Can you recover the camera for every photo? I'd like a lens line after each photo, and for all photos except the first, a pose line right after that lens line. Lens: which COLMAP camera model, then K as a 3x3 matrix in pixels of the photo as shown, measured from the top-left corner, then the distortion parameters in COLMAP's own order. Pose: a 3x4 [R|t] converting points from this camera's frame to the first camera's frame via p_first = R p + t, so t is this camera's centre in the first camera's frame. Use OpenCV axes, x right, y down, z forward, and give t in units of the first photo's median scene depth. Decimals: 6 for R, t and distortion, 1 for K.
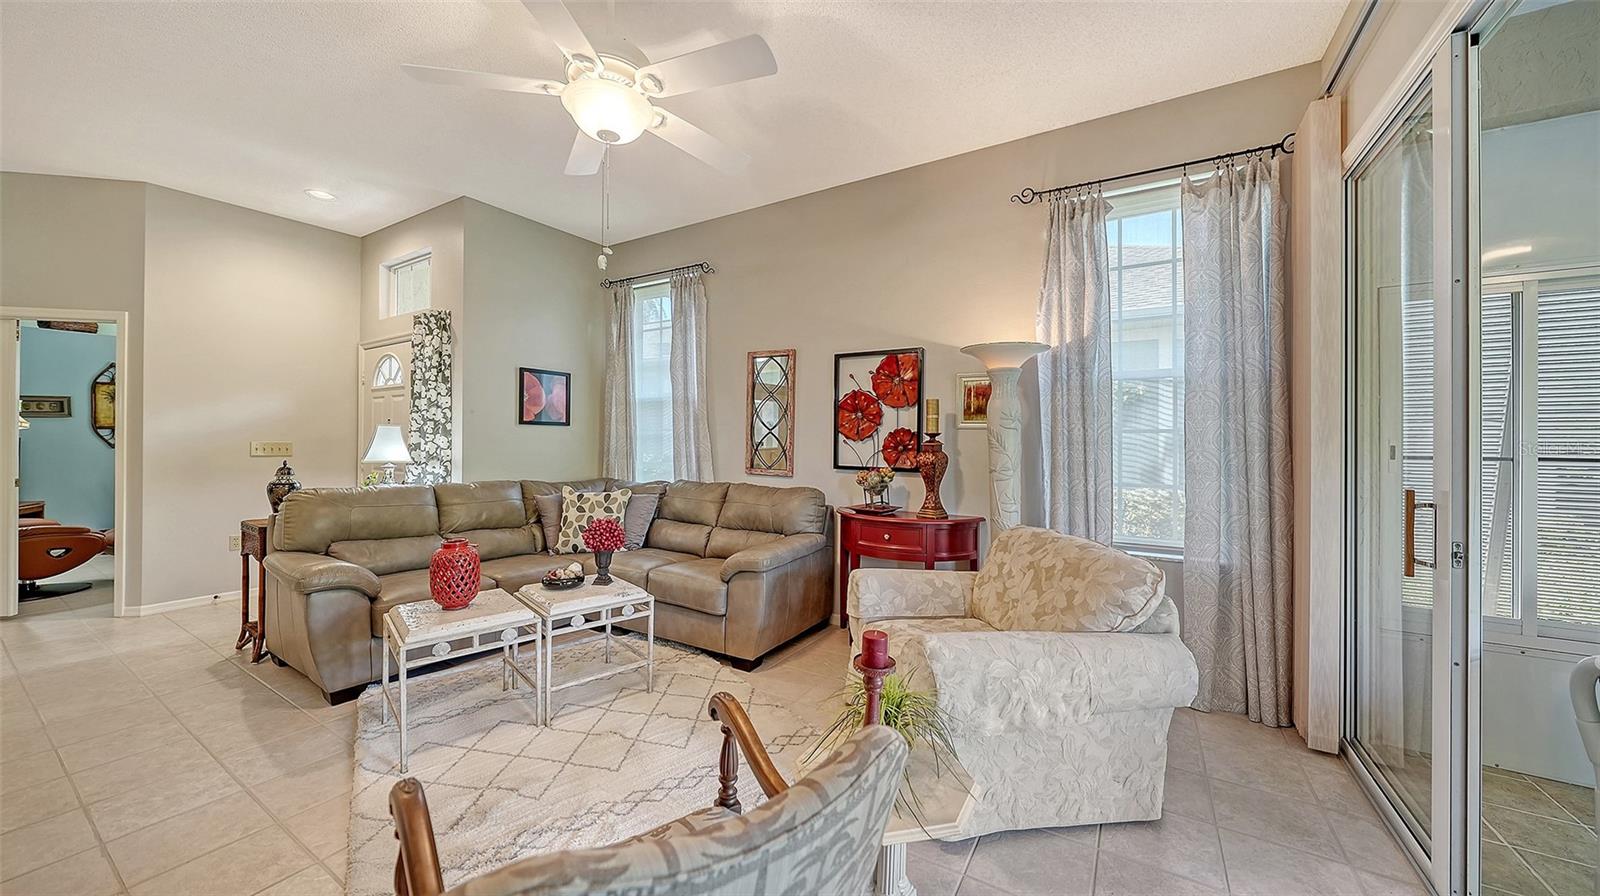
lens RADIAL K [[559.4, 0, 808.4], [0, 559.4, 446.7], [0, 0, 1]] dist [-0.002719, -0.000664]
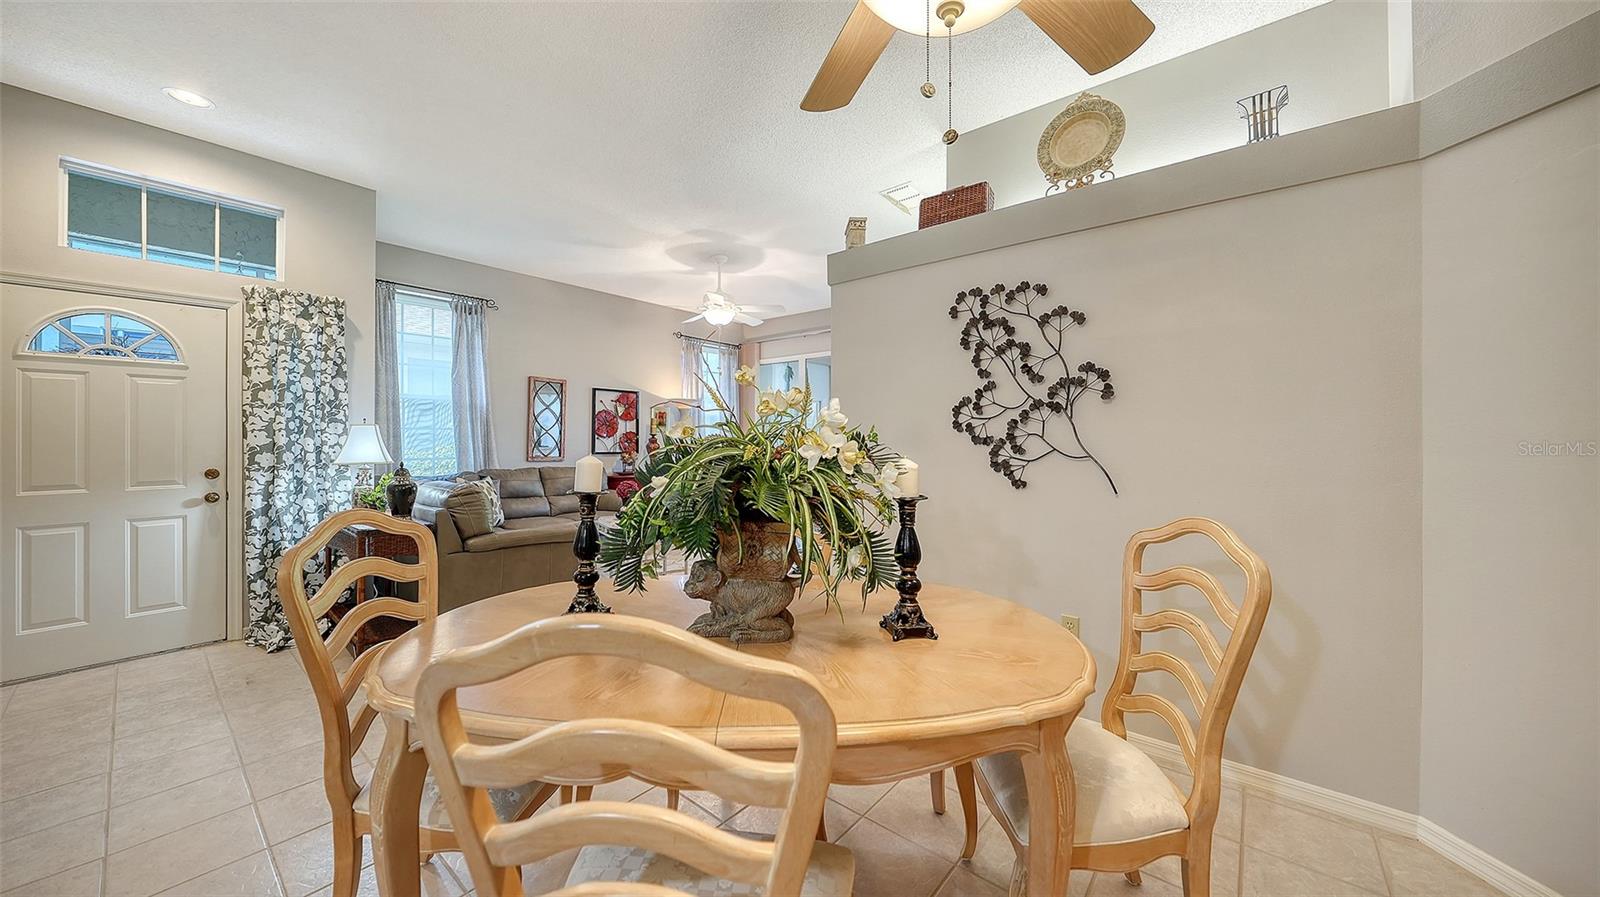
lens RADIAL K [[559.4, 0, 783.4], [0, 559.4, 429.8], [0, 0, 1]] dist [-0.002719, -0.000664]
pose [[0.164925, 0.008059, 0.986273, -1.529451], [0.006000, 0.999940, -0.009174, -0.016511], [-0.986288, 0.007430, 0.164867, 0.136933]]
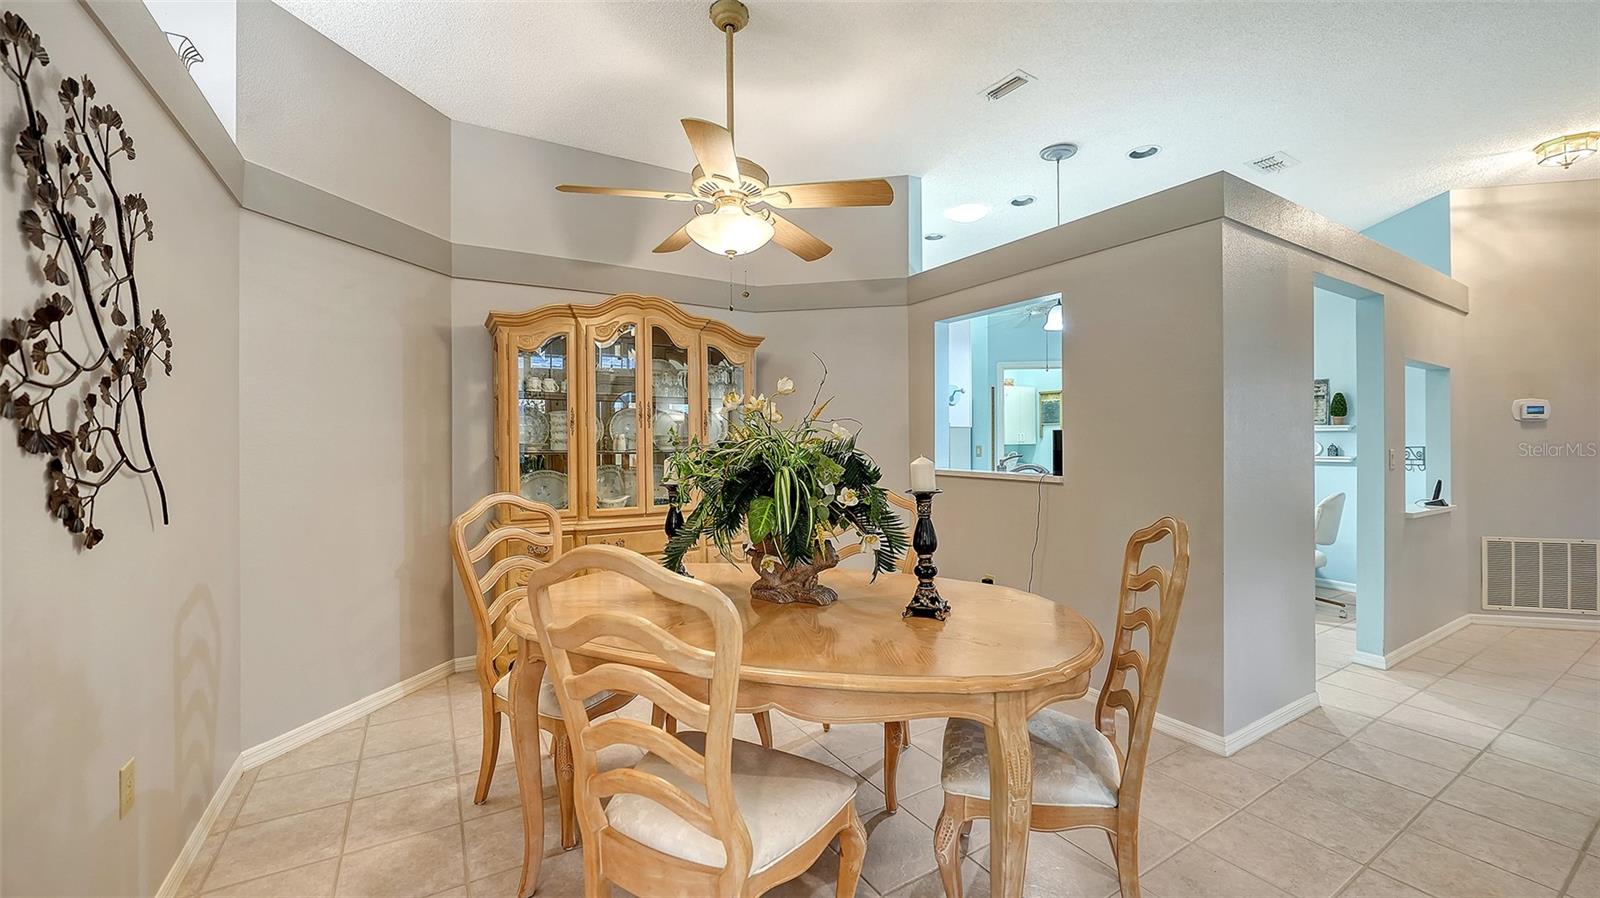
lens RADIAL K [[637.2, 0, 772.8], [0, 637.2, 436.3], [0, 0, 1]] dist [-0.003327, 0.000404]
pose [[-0.468237, -0.021923, -0.883331, -0.715930], [-0.012043, 0.999758, -0.018429, -0.008689], [0.883521, 0.002009, -0.468388, 0.456992]]
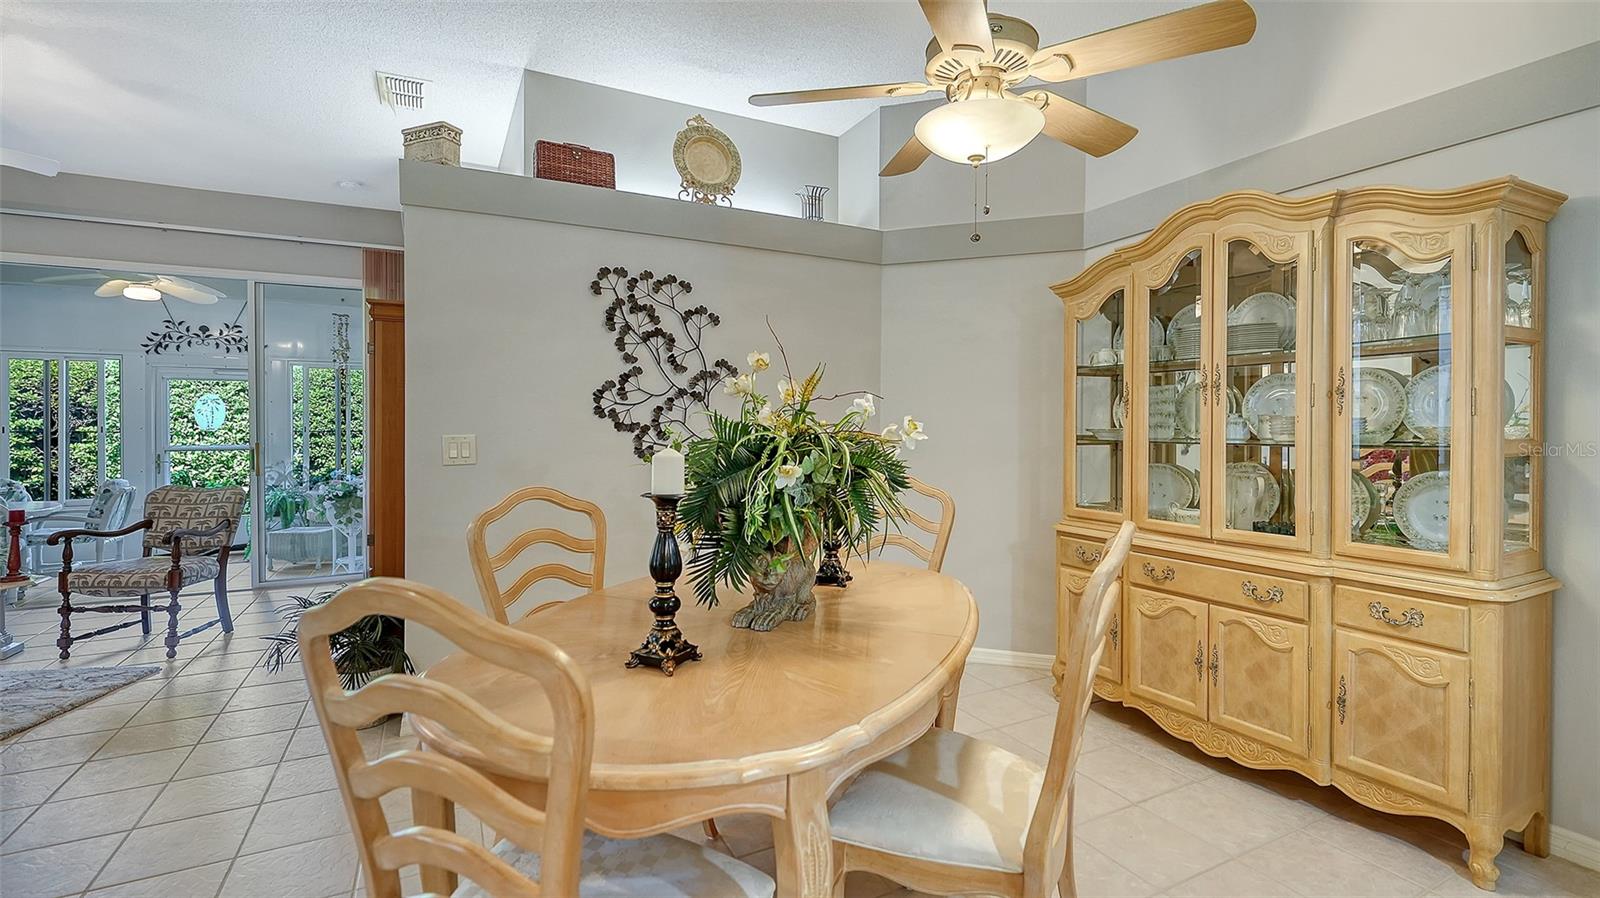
lens RADIAL K [[699.9, 0, 791.7], [0, 699.9, 426.9], [0, 0, 1]] dist [0.000418, -0.000511]
pose [[-0.852823, -0.009517, 0.522113, -1.417298], [-0.003065, 0.999908, 0.013221, -0.019736], [-0.522191, 0.009675, -0.852774, 0.613279]]
